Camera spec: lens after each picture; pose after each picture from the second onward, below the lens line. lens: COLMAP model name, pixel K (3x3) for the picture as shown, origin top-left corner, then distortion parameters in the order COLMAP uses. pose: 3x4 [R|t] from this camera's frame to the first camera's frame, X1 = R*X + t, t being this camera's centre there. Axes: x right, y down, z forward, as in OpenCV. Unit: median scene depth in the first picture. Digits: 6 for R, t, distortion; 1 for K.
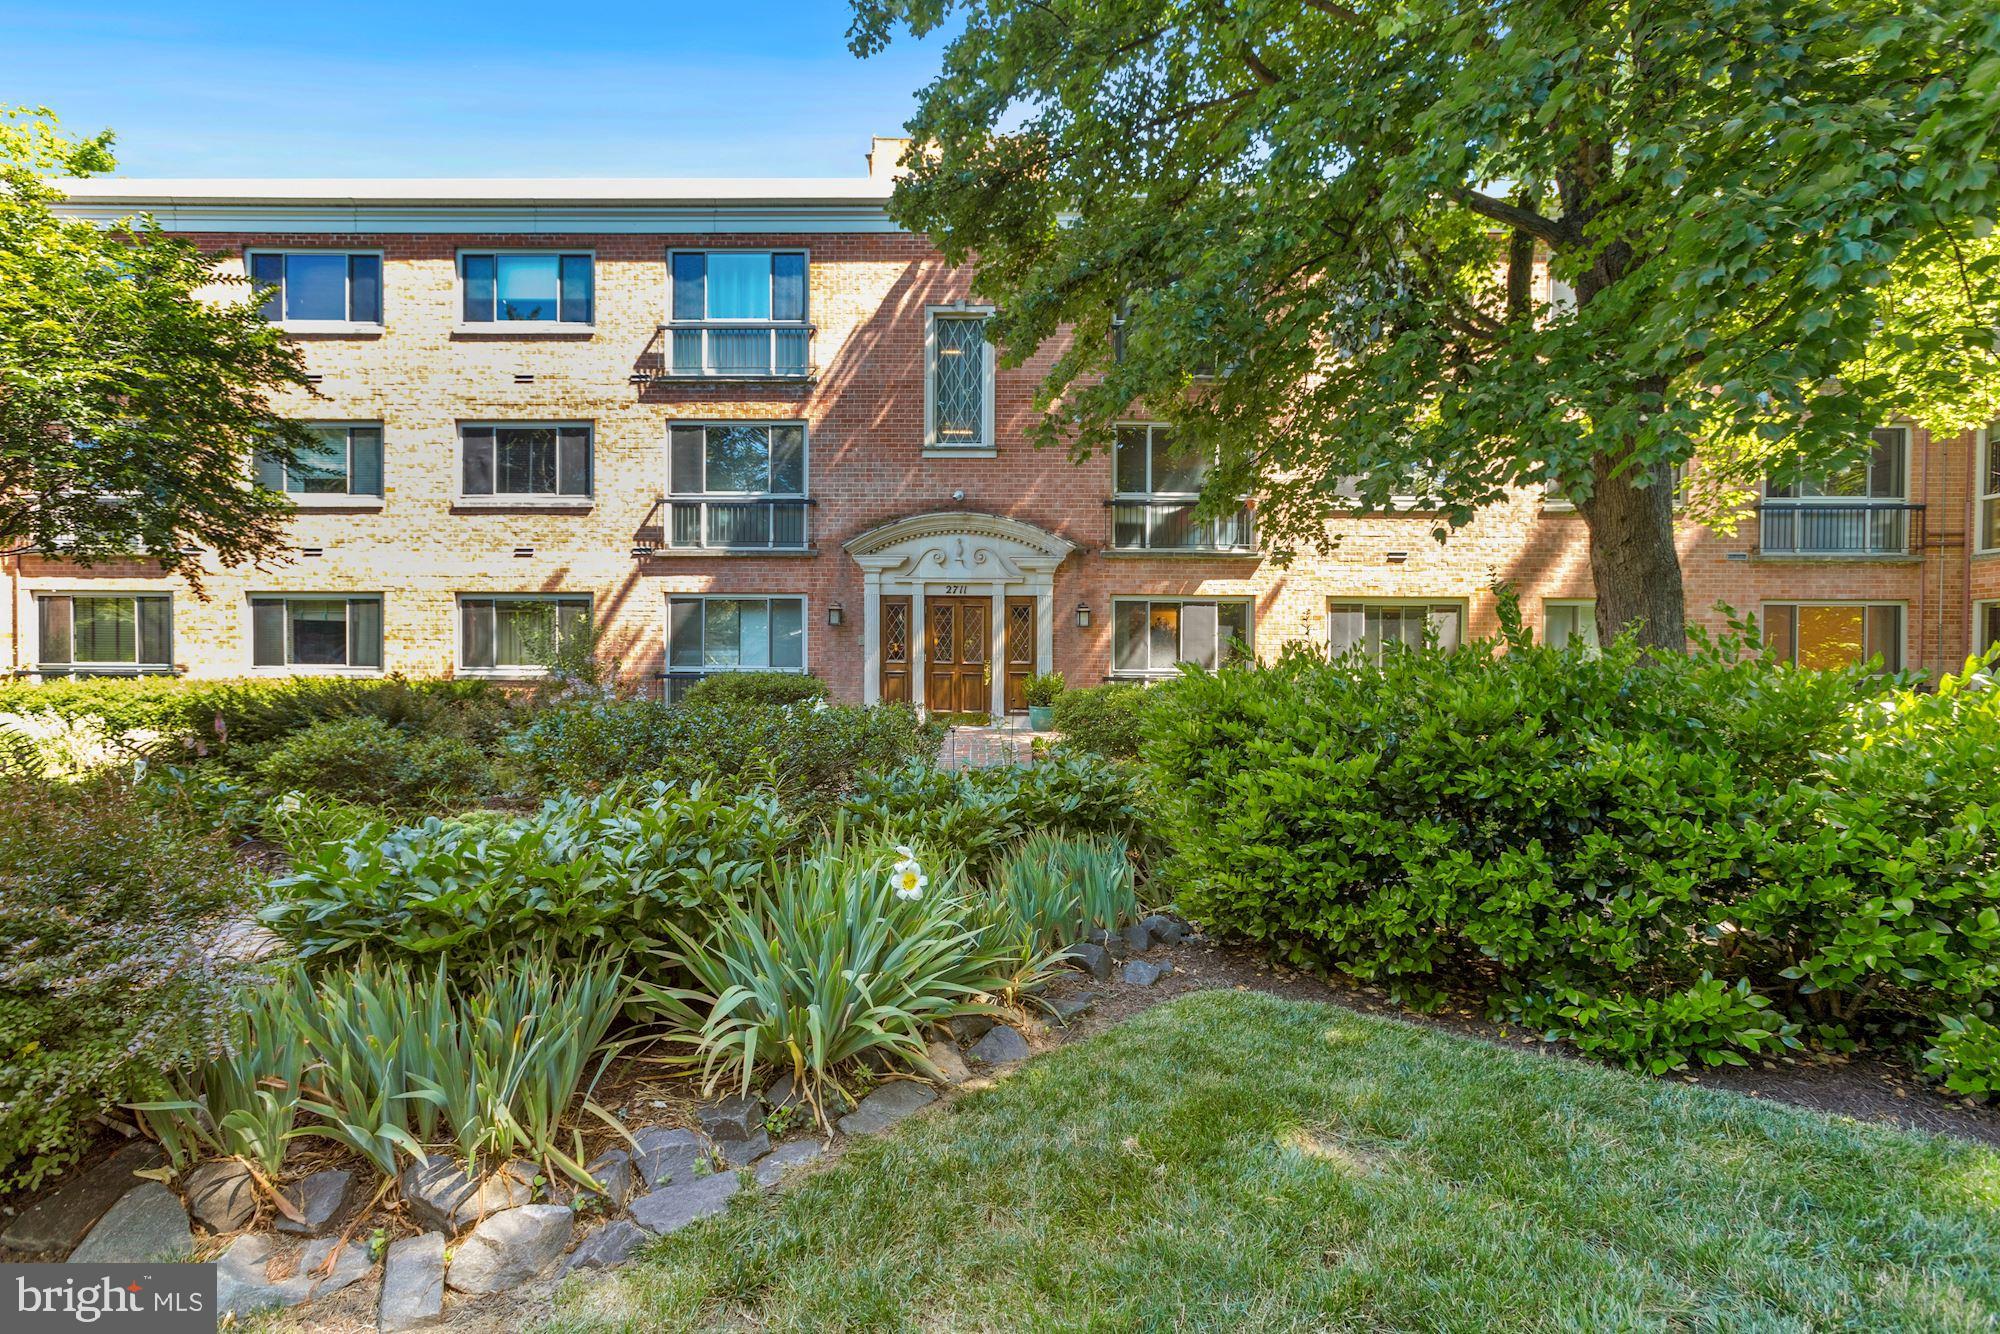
lens RADIAL K [[860.4, 0, 1000.0], [0, 860.4, 667.0], [0, 0, 1]] dist [0.001100, 0.000048]
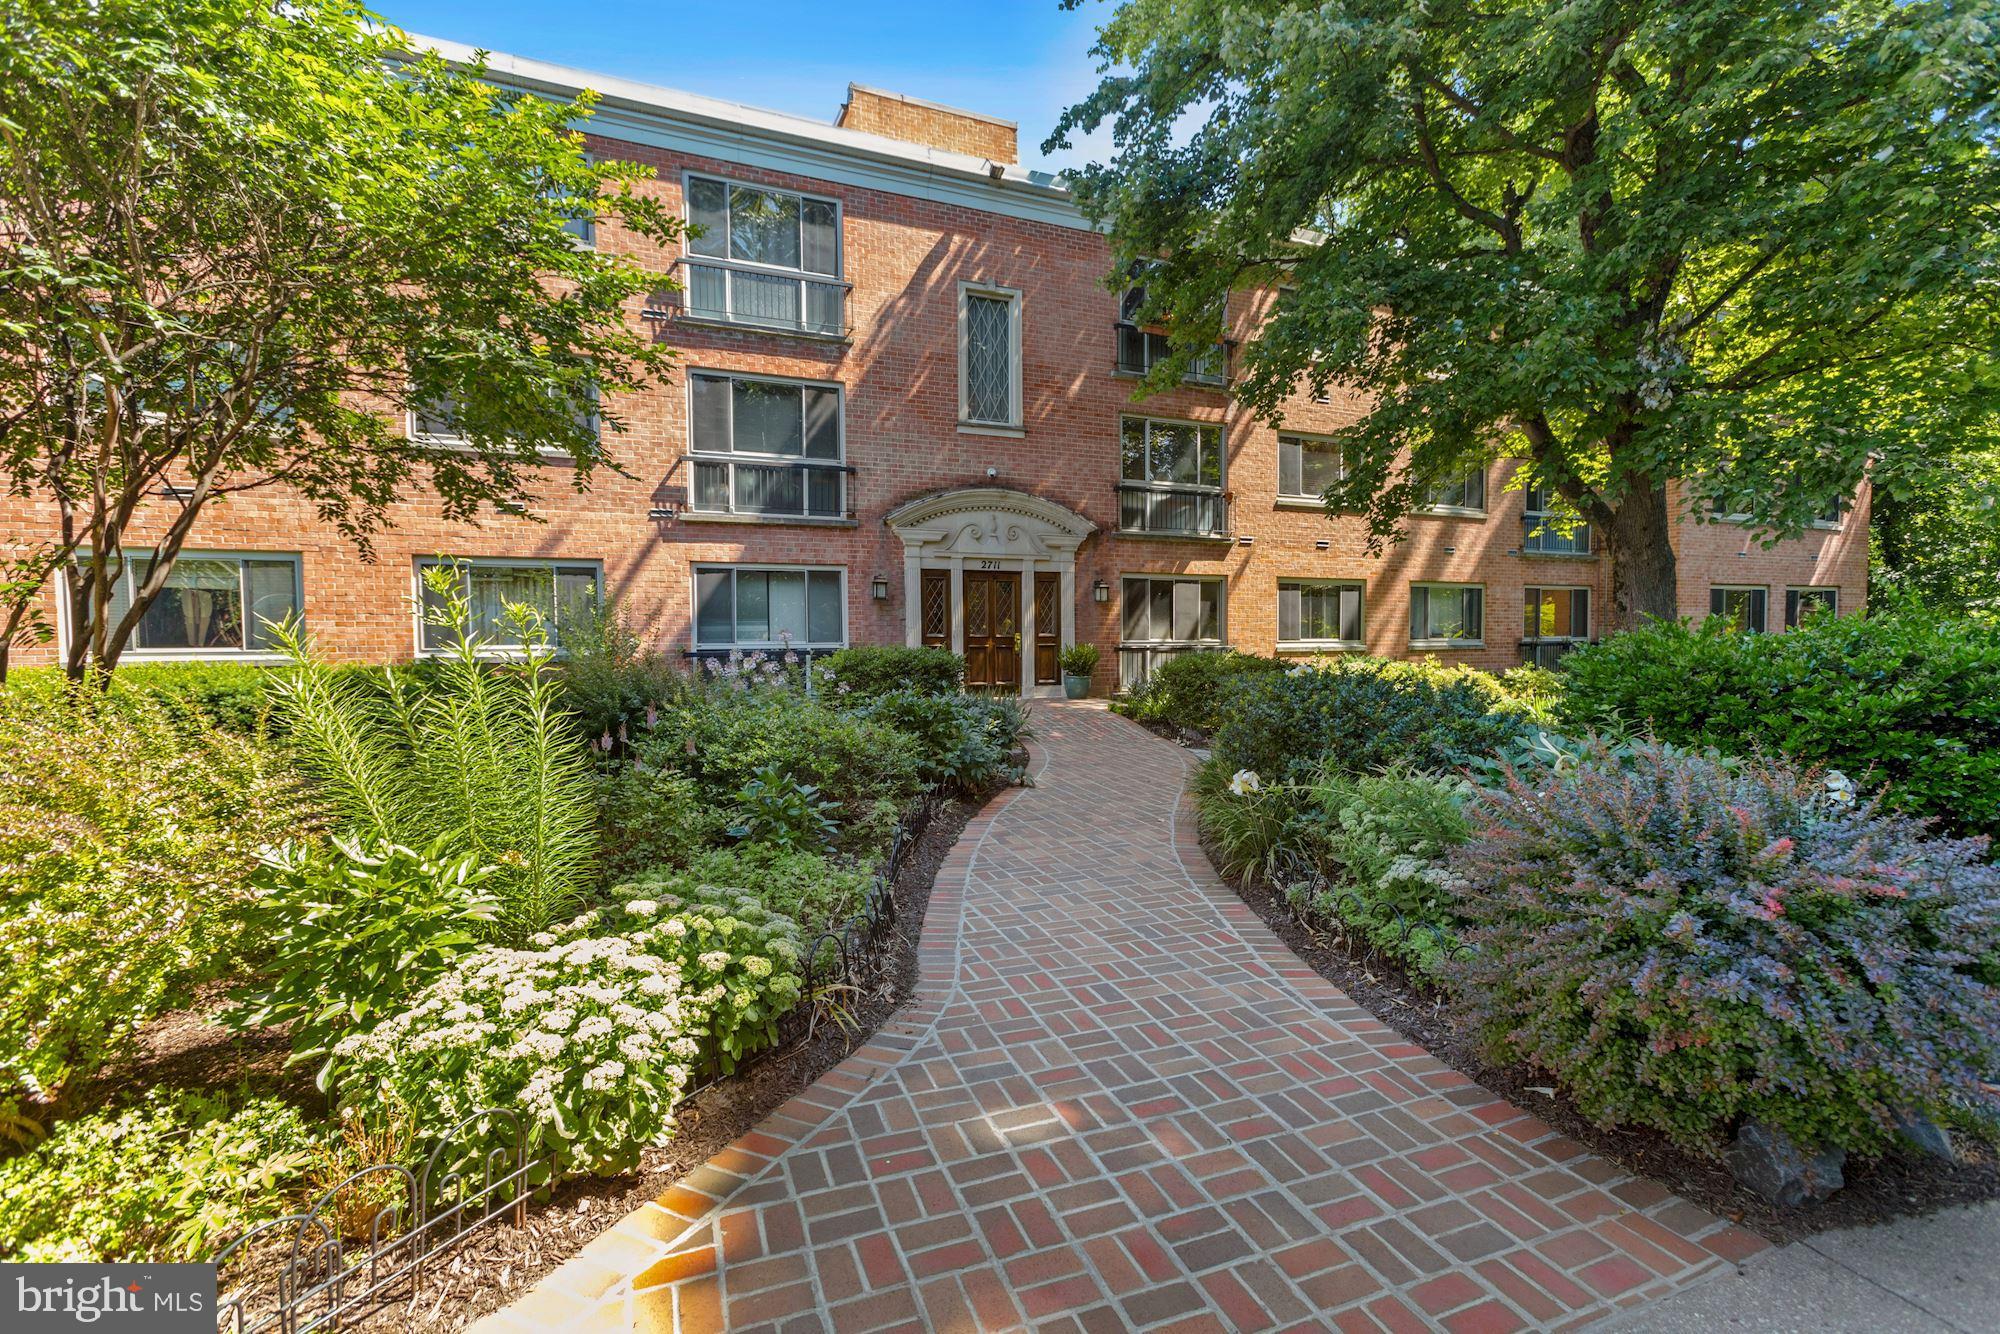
lens RADIAL K [[860.4, 0, 1000.0], [0, 860.4, 667.0], [0, 0, 1]] dist [0.001100, 0.000048]
pose [[0.920453, -0.025347, 0.390031, -0.443600], [0.013417, 0.999356, 0.033282, -0.001853], [-0.390623, -0.025401, 0.920200, 0.047153]]
